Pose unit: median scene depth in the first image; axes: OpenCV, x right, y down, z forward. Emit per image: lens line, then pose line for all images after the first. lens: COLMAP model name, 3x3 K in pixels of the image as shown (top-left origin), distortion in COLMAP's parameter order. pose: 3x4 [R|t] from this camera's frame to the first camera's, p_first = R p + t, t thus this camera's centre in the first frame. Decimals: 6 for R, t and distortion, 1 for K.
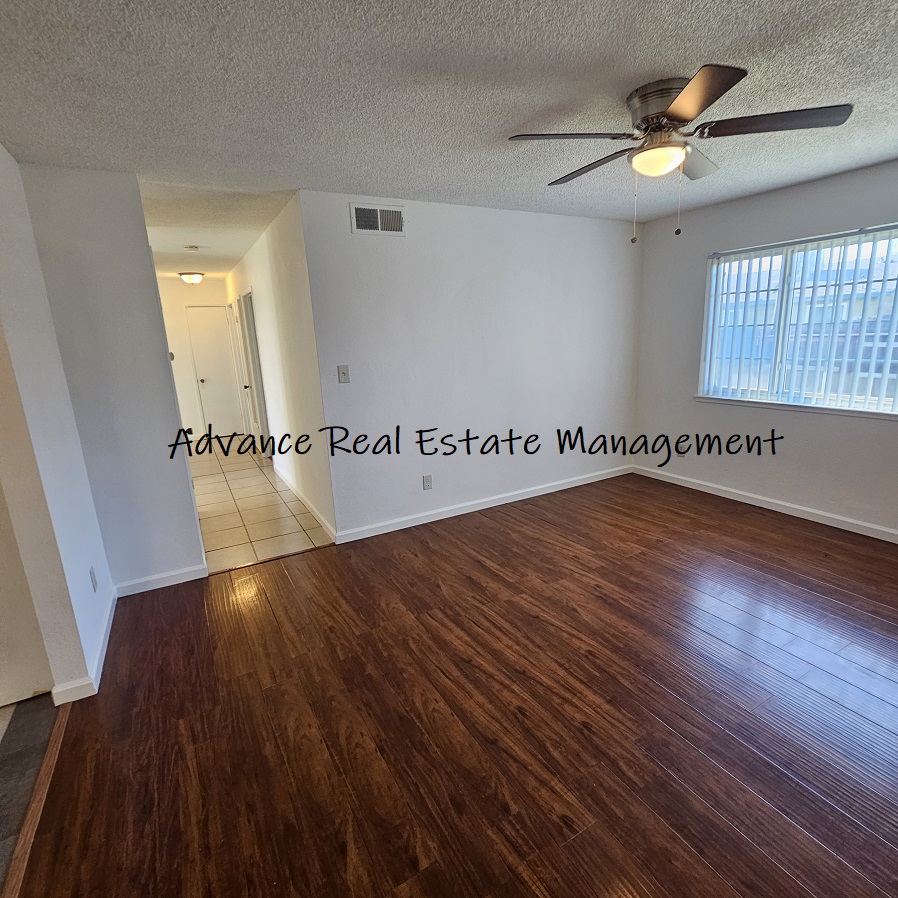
lens RADIAL K [[485.0, 0, 450.9], [0, 485.0, 460.7], [0, 0, 1]] dist [-0.036302, -0.000177]
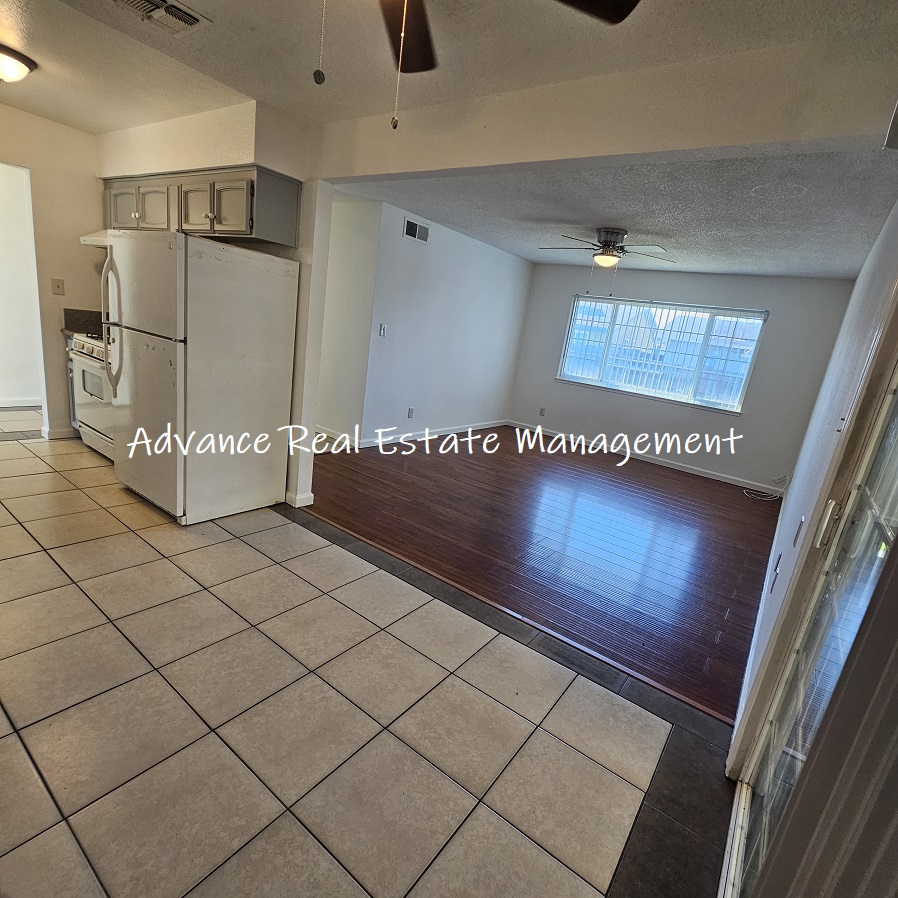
lens RADIAL K [[484.1, 0, 458.9], [0, 484.1, 454.8], [0, 0, 1]] dist [-0.002486, -0.001214]
pose [[0.892278, 0.056594, 0.447926, -0.659327], [-0.065923, 0.997811, 0.005249, 0.177832], [-0.446648, -0.034213, 0.894055, -0.431647]]
